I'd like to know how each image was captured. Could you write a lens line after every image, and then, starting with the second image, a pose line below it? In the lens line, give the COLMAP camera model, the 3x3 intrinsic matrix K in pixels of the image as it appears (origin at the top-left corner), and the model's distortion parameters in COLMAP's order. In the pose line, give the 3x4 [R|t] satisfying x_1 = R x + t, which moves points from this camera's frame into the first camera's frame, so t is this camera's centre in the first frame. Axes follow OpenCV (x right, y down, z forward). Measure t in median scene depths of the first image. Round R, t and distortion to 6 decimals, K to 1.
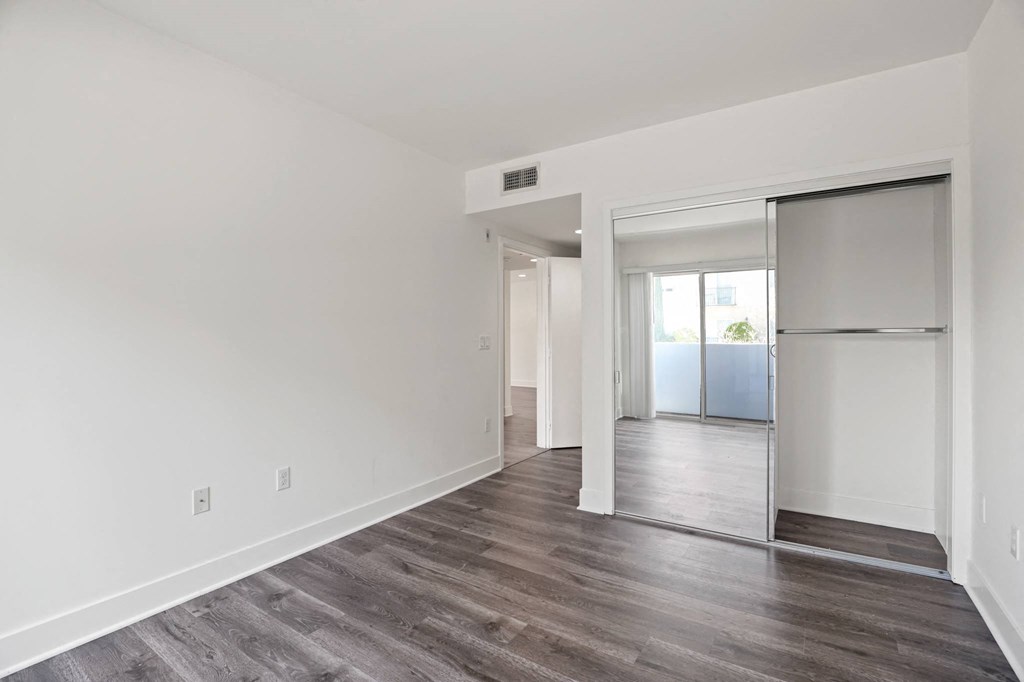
lens RADIAL K [[475.7, 0, 512.4], [0, 475.7, 337.6], [0, 0, 1]] dist [-0.000818, 0.000364]
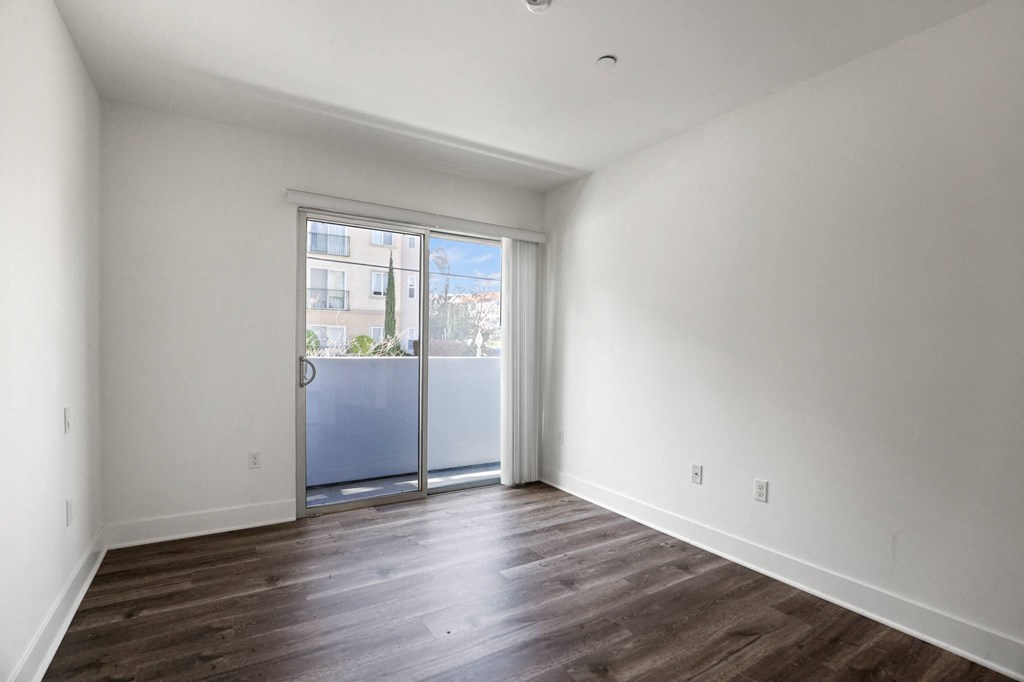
lens RADIAL K [[475.7, 0, 510.6], [0, 475.7, 345.5], [0, 0, 1]] dist [-0.000818, 0.000364]
pose [[-0.411346, -0.010766, -0.911415, 0.754257], [-0.012770, 0.999900, -0.006048, 0.005545], [0.911390, 0.009151, -0.411443, 1.074912]]
